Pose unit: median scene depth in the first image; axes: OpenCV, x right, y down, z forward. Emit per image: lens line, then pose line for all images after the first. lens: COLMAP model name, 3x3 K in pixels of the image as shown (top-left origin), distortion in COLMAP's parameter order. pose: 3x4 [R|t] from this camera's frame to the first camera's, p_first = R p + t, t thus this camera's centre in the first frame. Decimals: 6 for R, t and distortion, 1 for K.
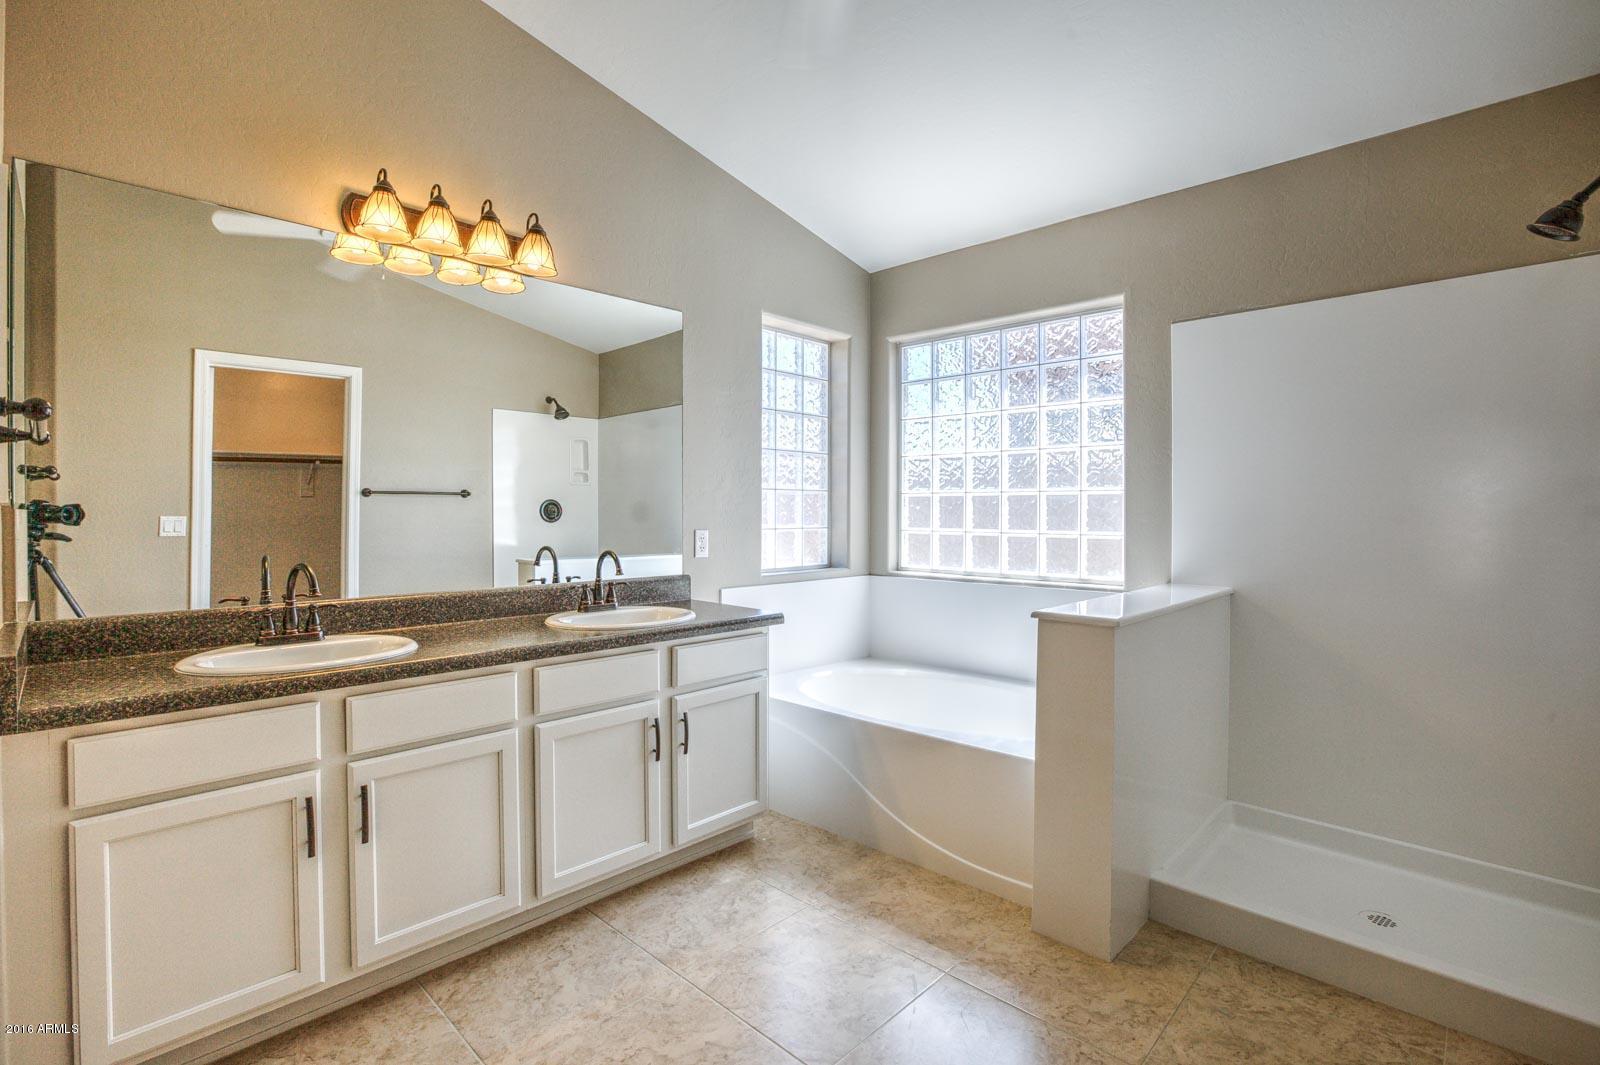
lens RADIAL K [[745.6, 0, 804.1], [0, 745.6, 501.4], [0, 0, 1]] dist [-0.047808, 0.000039]
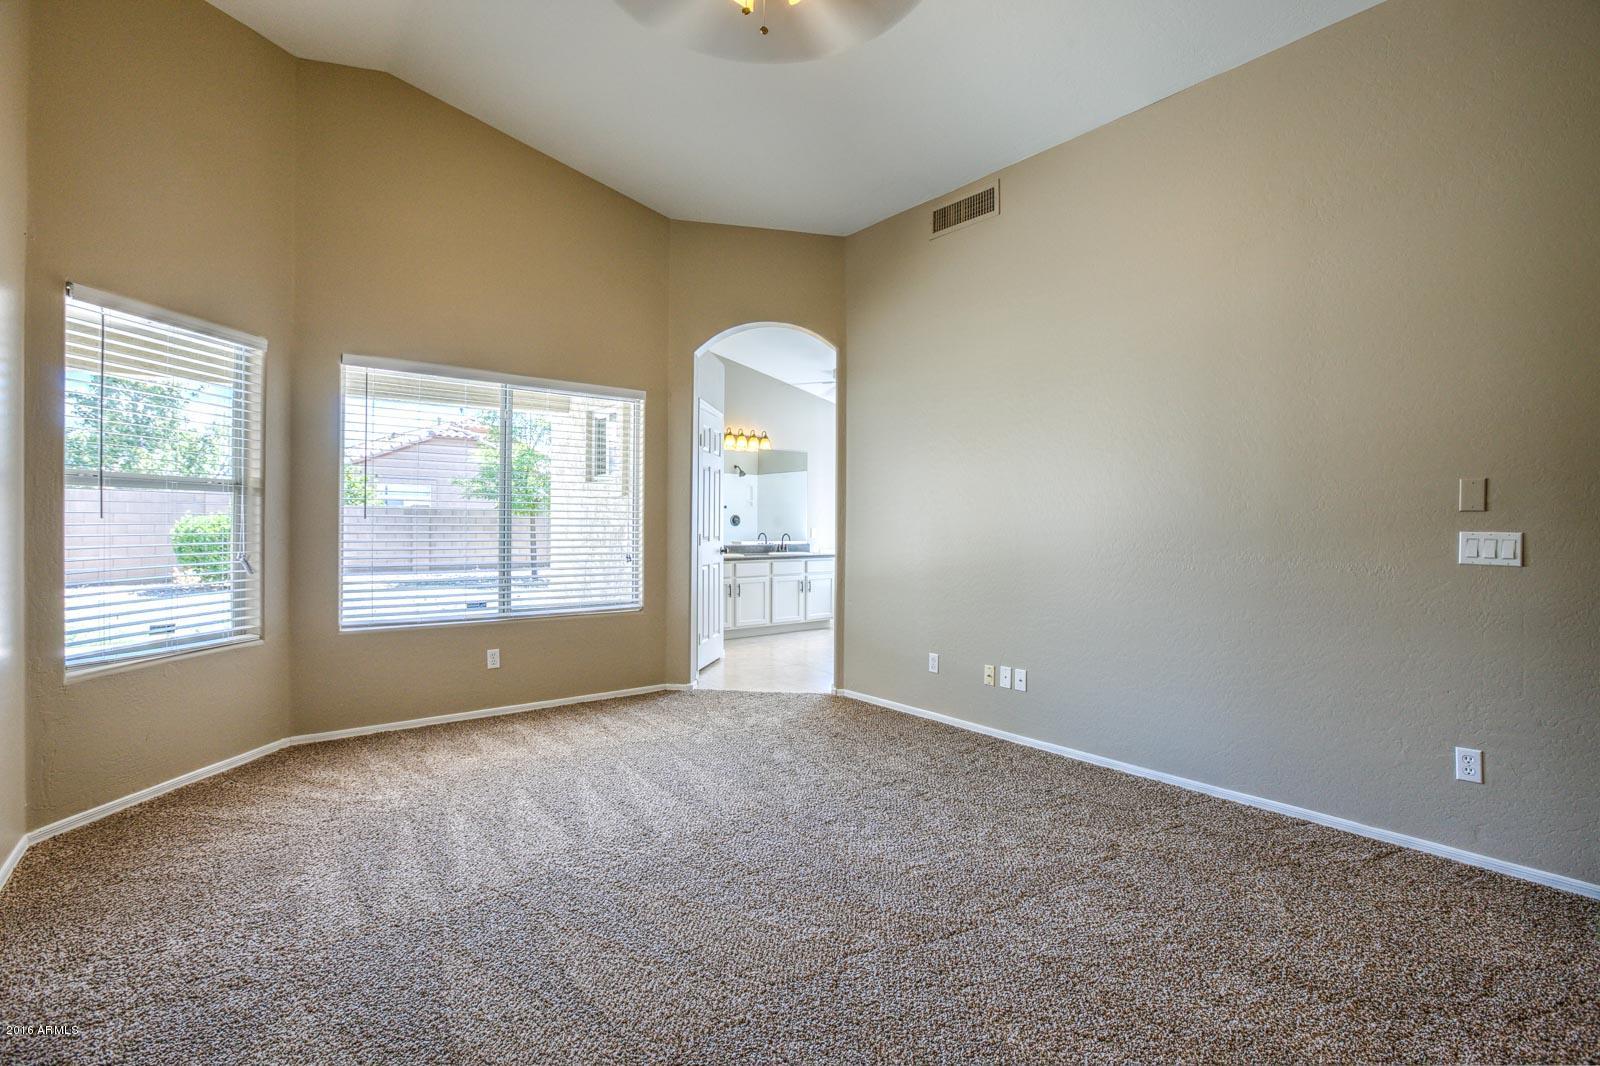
lens RADIAL K [[745.6, 0, 804.1], [0, 745.6, 501.9], [0, 0, 1]] dist [-0.047808, 0.000039]
pose [[0.992483, 0.004101, -0.122317, 0.230534], [-0.005542, 0.999919, -0.011446, -0.037263], [0.122260, 0.012038, 0.992425, -2.396150]]
